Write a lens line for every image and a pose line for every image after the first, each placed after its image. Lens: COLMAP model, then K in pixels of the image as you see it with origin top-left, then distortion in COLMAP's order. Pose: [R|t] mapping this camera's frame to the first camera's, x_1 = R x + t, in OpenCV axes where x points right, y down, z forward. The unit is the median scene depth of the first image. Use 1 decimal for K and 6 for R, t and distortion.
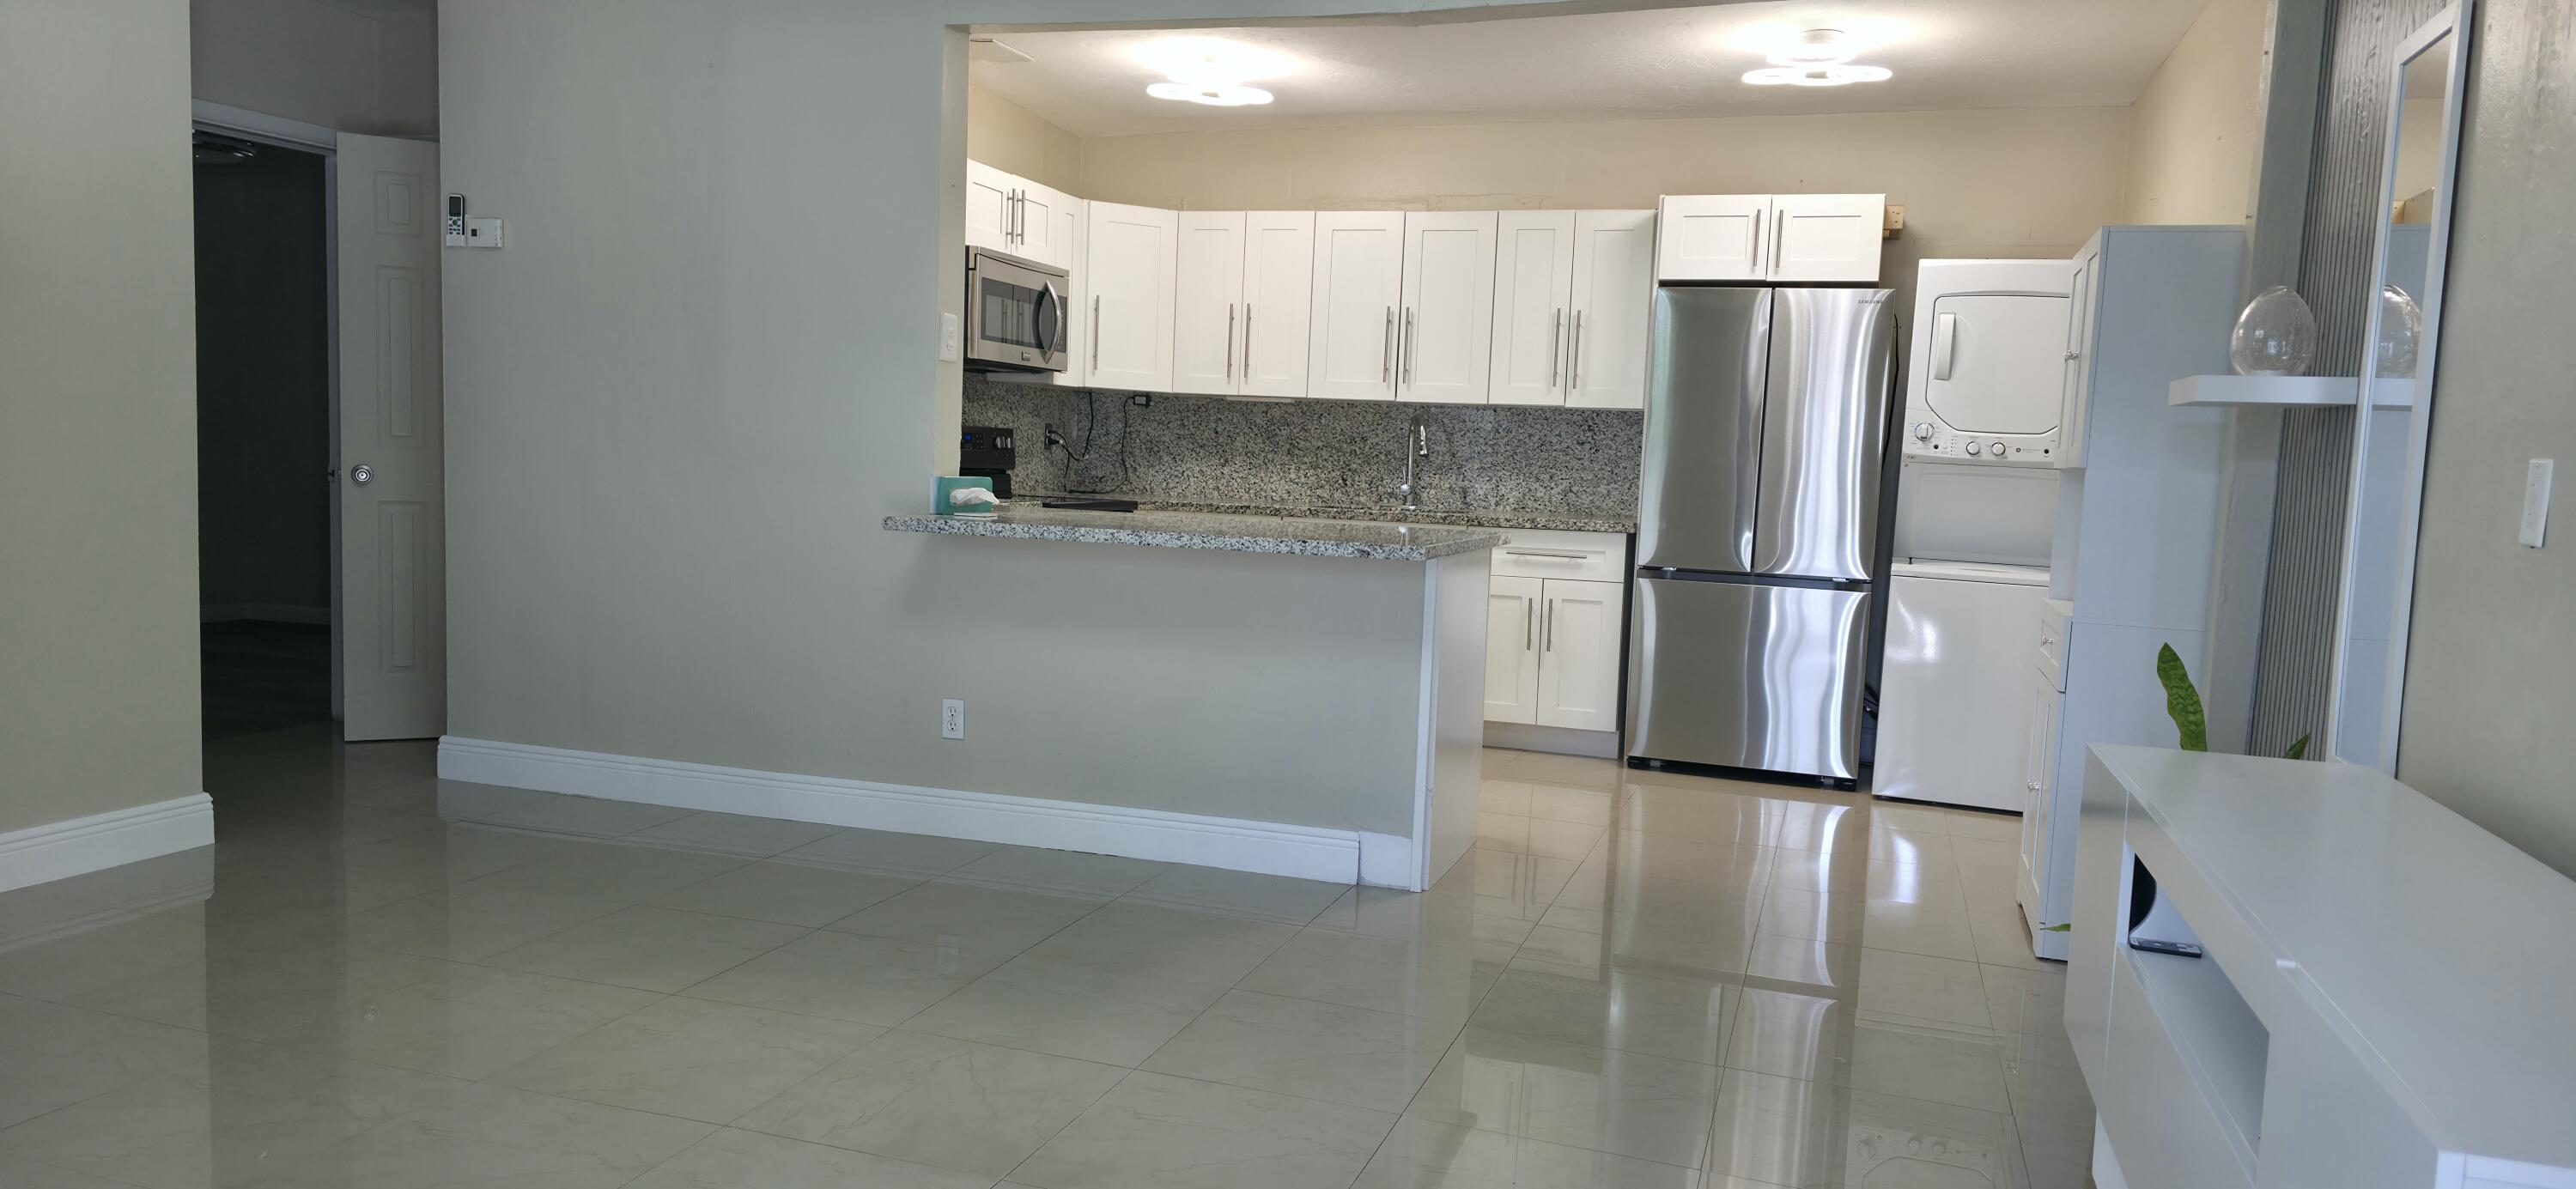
lens RADIAL K [[1713.8, 0, 1280.4], [0, 1713.8, 600.1], [0, 0, 1]] dist [0.078837, -0.072304]
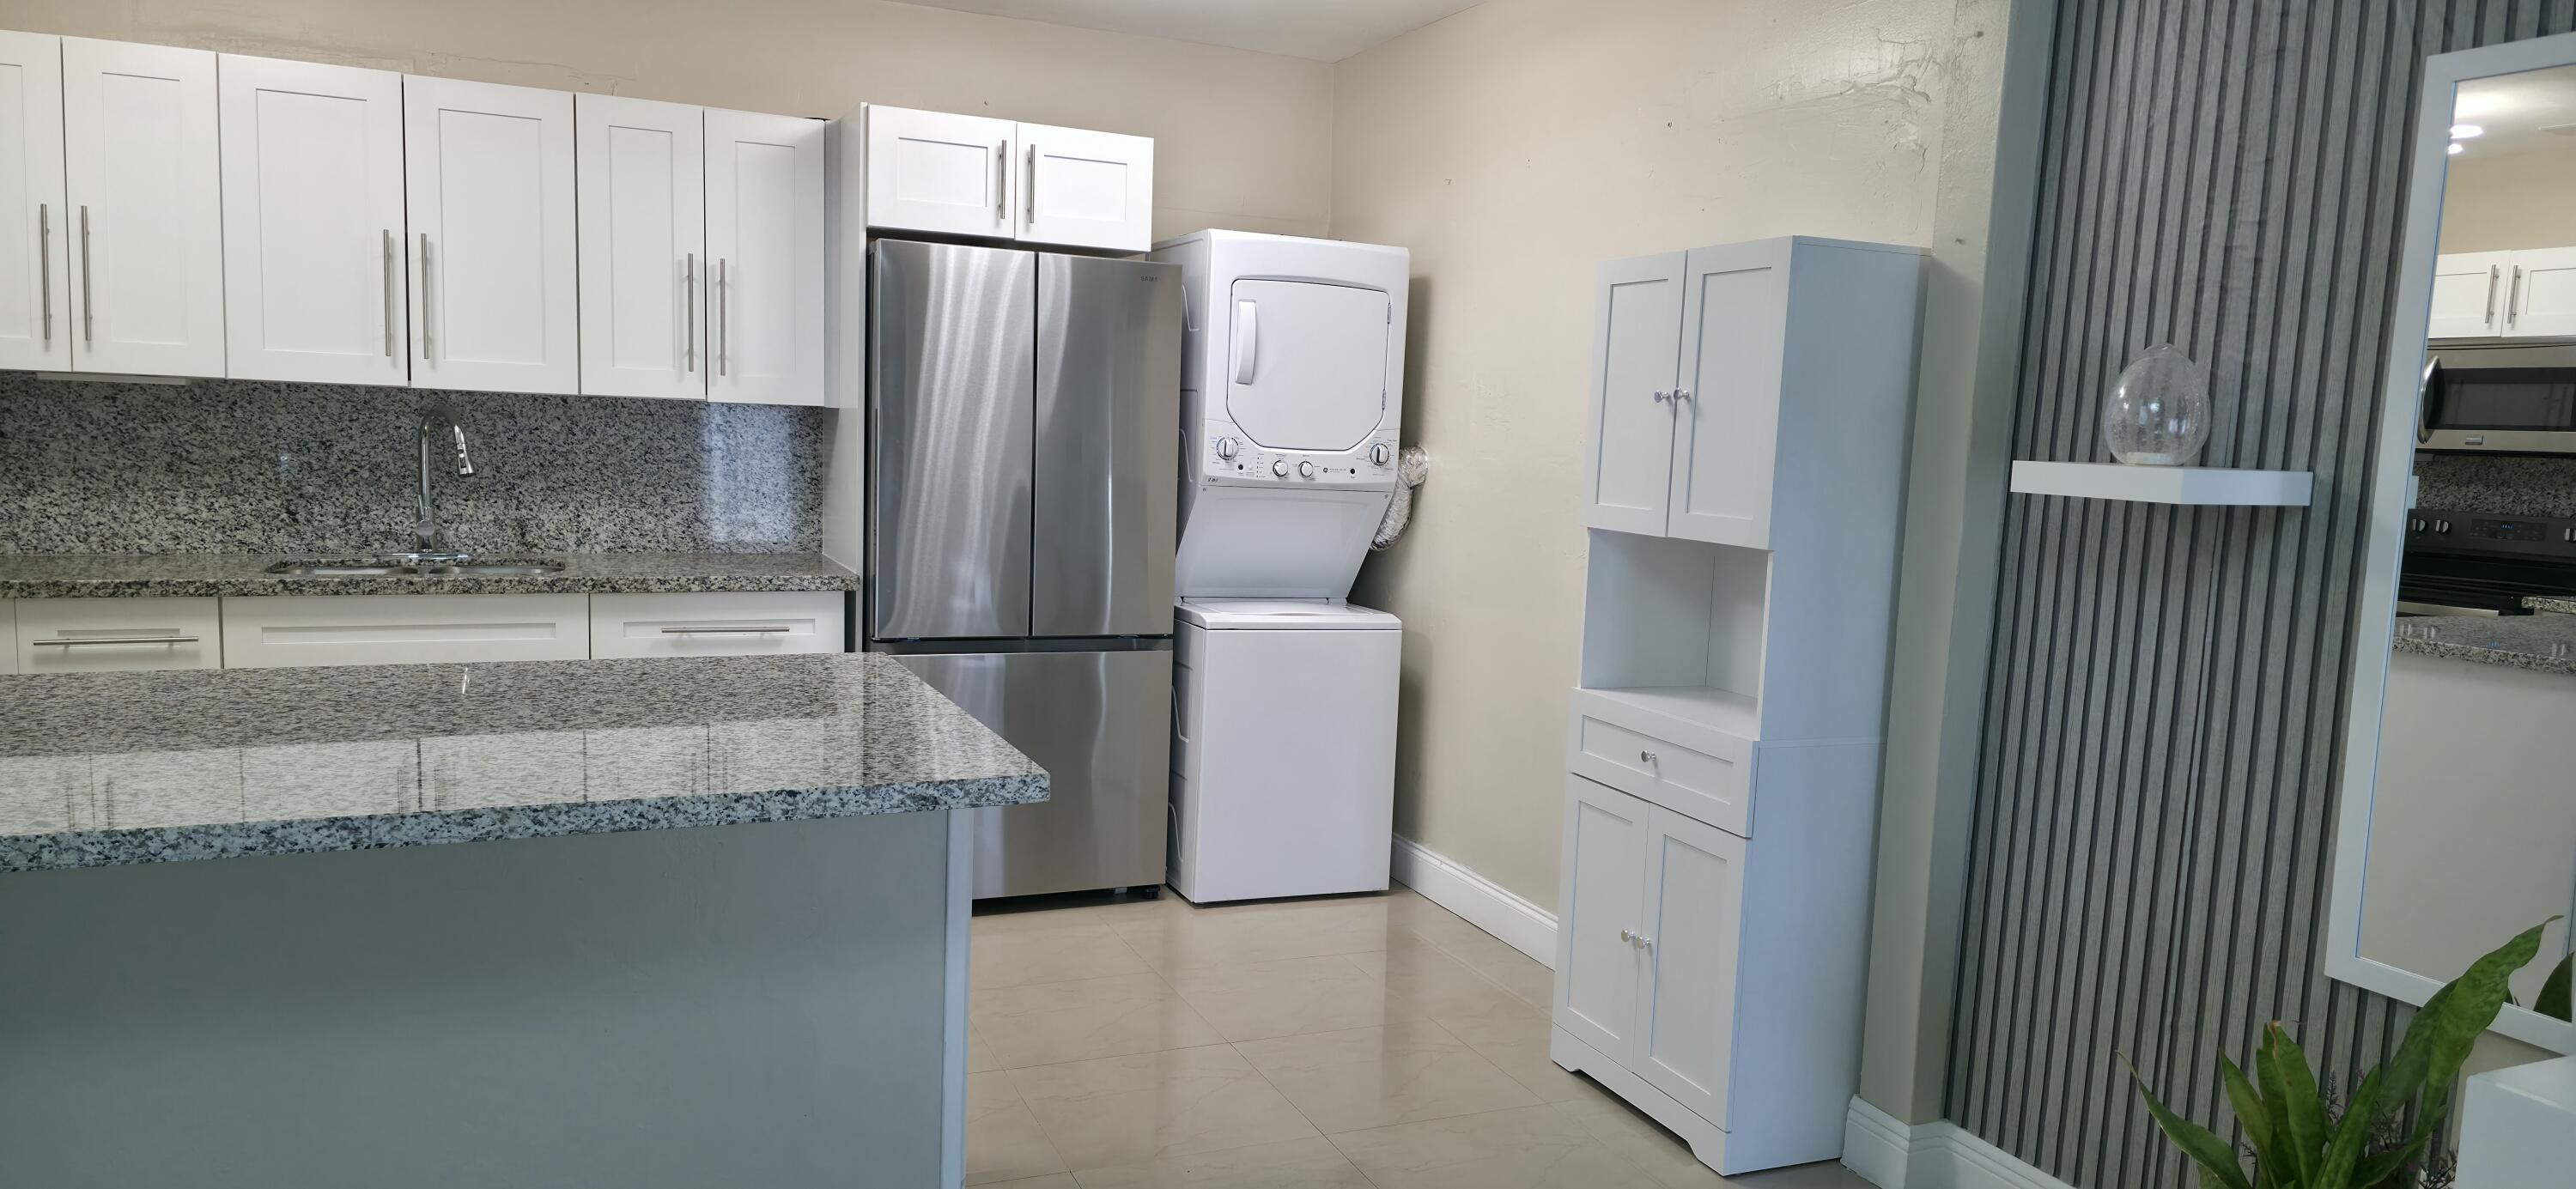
lens RADIAL K [[1680.5, 0, 1302.9], [0, 1680.5, 629.2], [0, 0, 1]] dist [0.066799, -0.069038]
pose [[0.722636, -0.096297, 0.684488, -0.138267], [0.048654, 0.994878, 0.088599, -0.076414], [-0.689514, -0.030722, 0.723620, 0.383037]]
